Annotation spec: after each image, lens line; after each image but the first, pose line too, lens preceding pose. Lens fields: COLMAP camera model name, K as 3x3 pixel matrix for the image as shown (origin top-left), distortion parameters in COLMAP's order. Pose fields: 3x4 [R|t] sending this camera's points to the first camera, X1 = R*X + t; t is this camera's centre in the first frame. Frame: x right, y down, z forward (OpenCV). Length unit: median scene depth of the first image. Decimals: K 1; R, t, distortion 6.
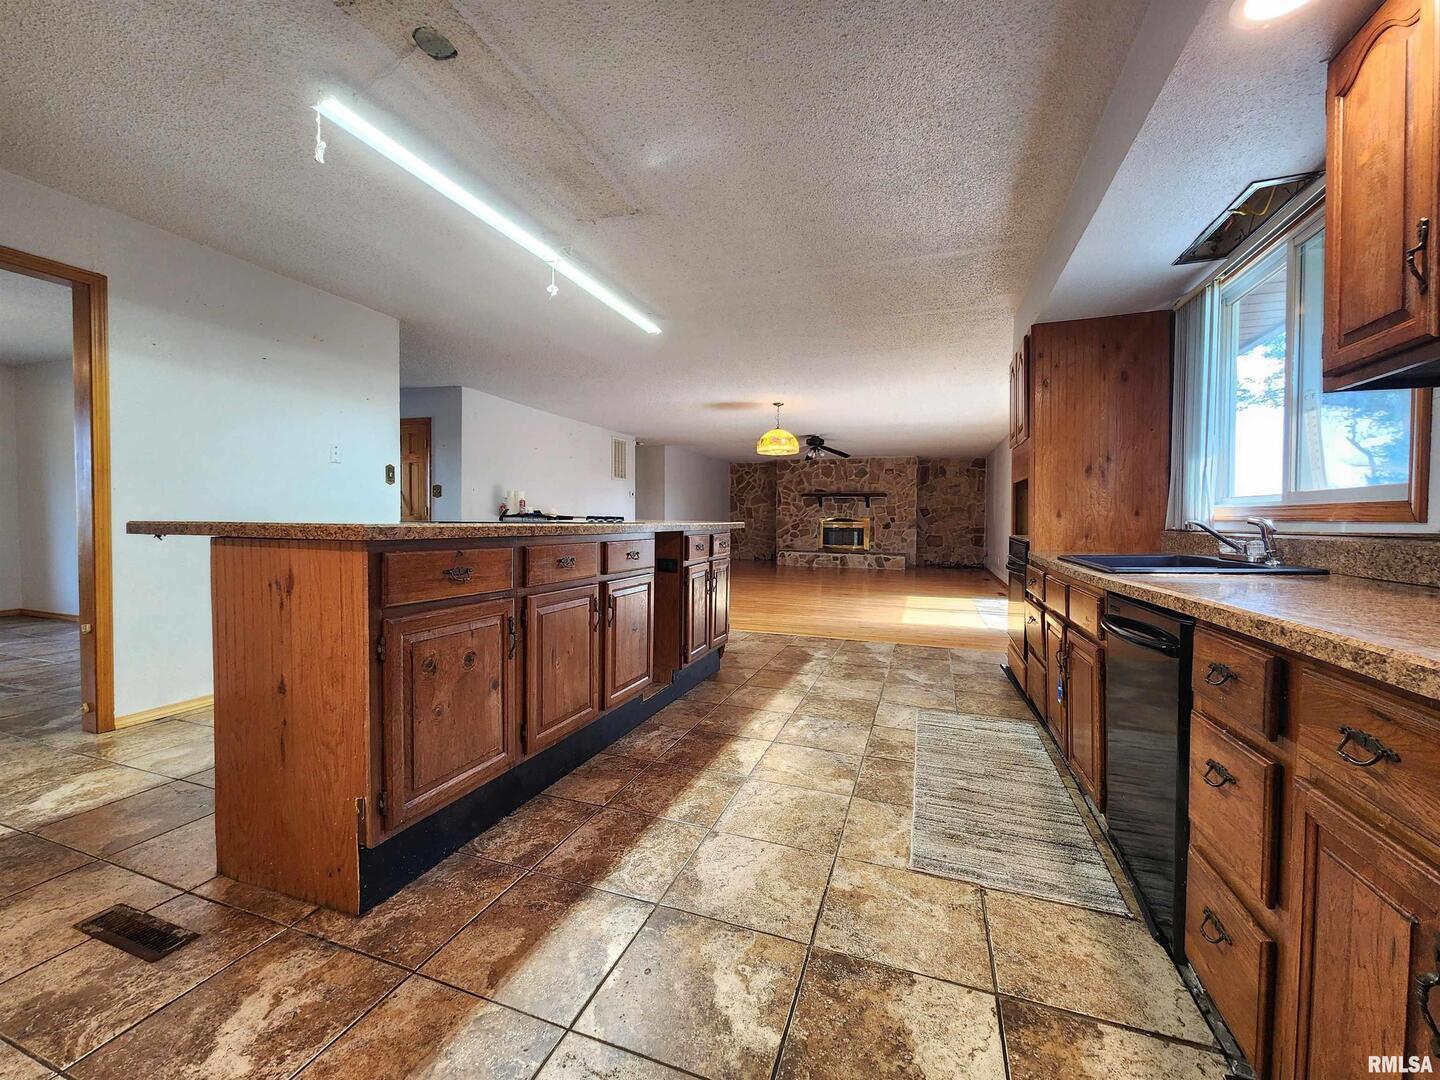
lens RADIAL K [[584.4, 0, 715.9], [0, 584.4, 536.5], [0, 0, 1]] dist [-0.002457, -0.000241]
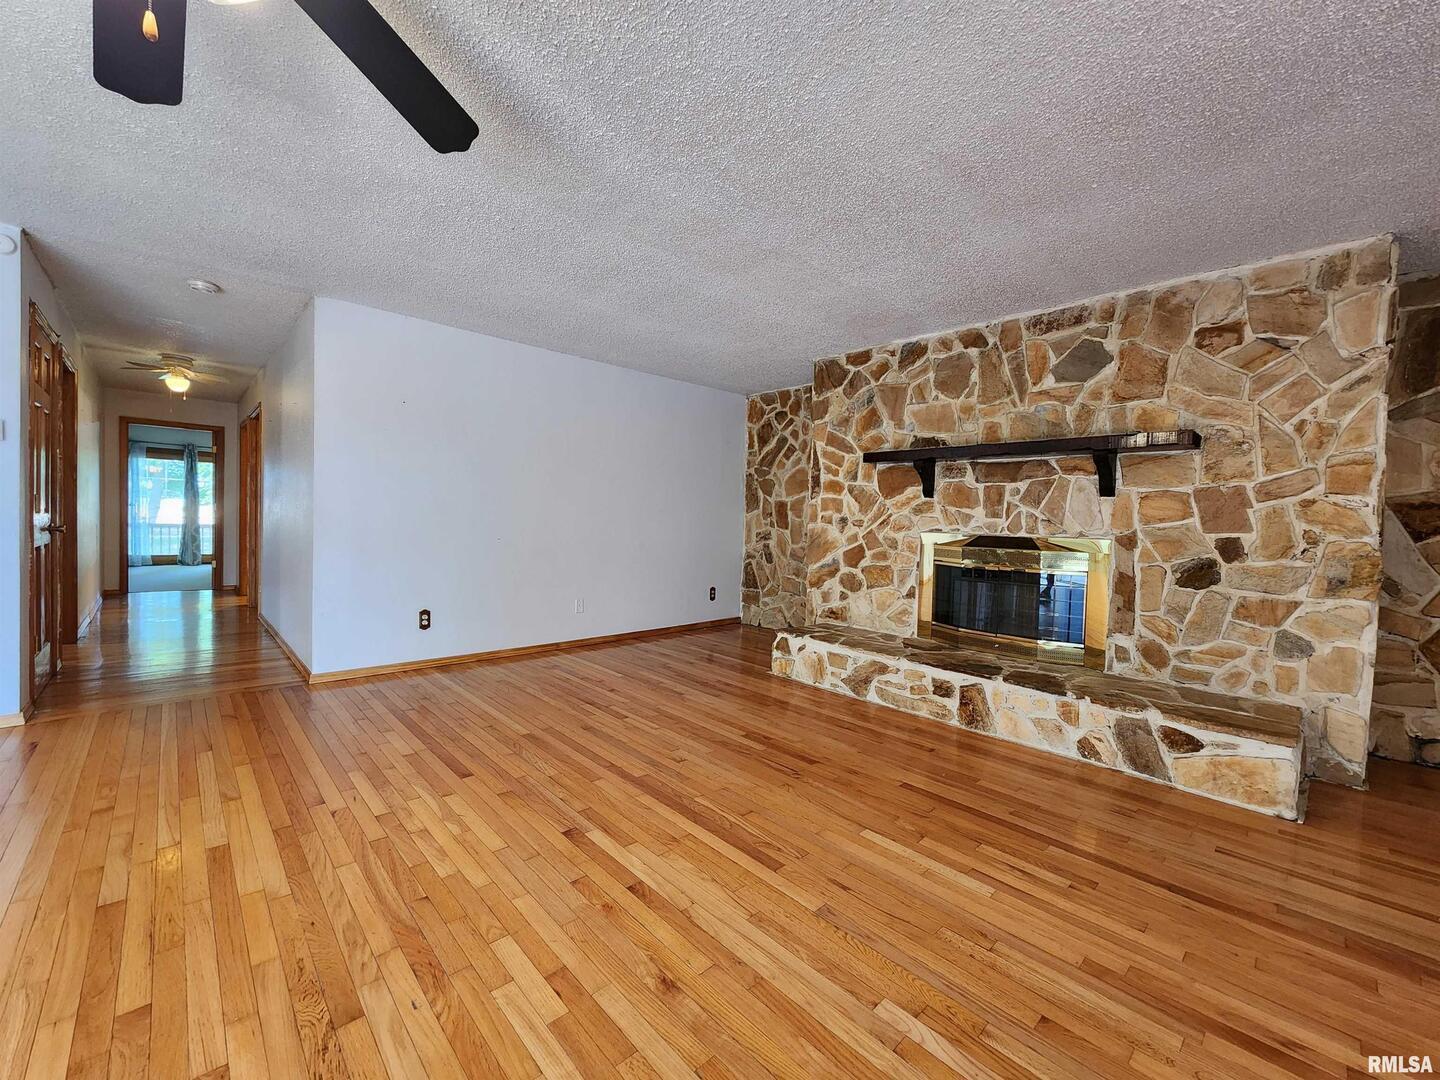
lens RADIAL K [[584.4, 0, 715.9], [0, 584.4, 536.5], [0, 0, 1]] dist [-0.002457, -0.000241]
pose [[0.891317, 0.031446, -0.452288, 0.223125], [-0.037906, 0.999268, -0.005225, -0.024297], [0.451793, 0.021802, 0.891856, 0.697274]]
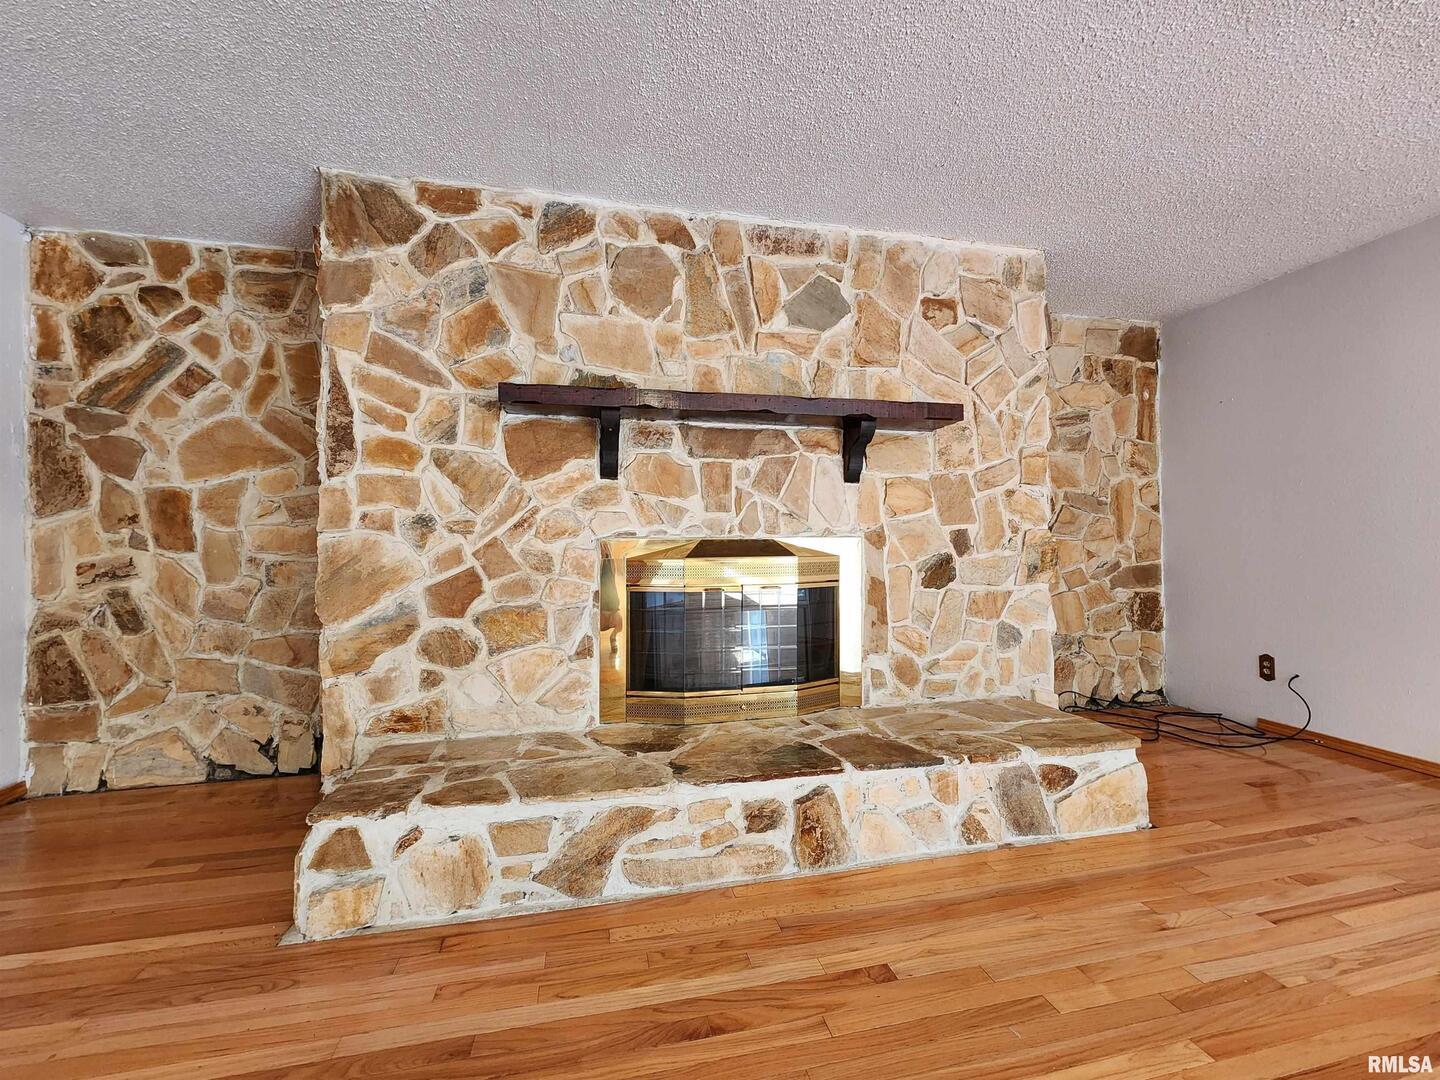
lens RADIAL K [[584.4, 0, 715.9], [0, 584.4, 536.5], [0, 0, 1]] dist [-0.002457, -0.000241]
pose [[0.845582, -0.008033, 0.533785, 0.115033], [0.036335, 0.998434, -0.042533, -0.024296], [-0.532608, 0.055360, 0.844550, 0.854735]]
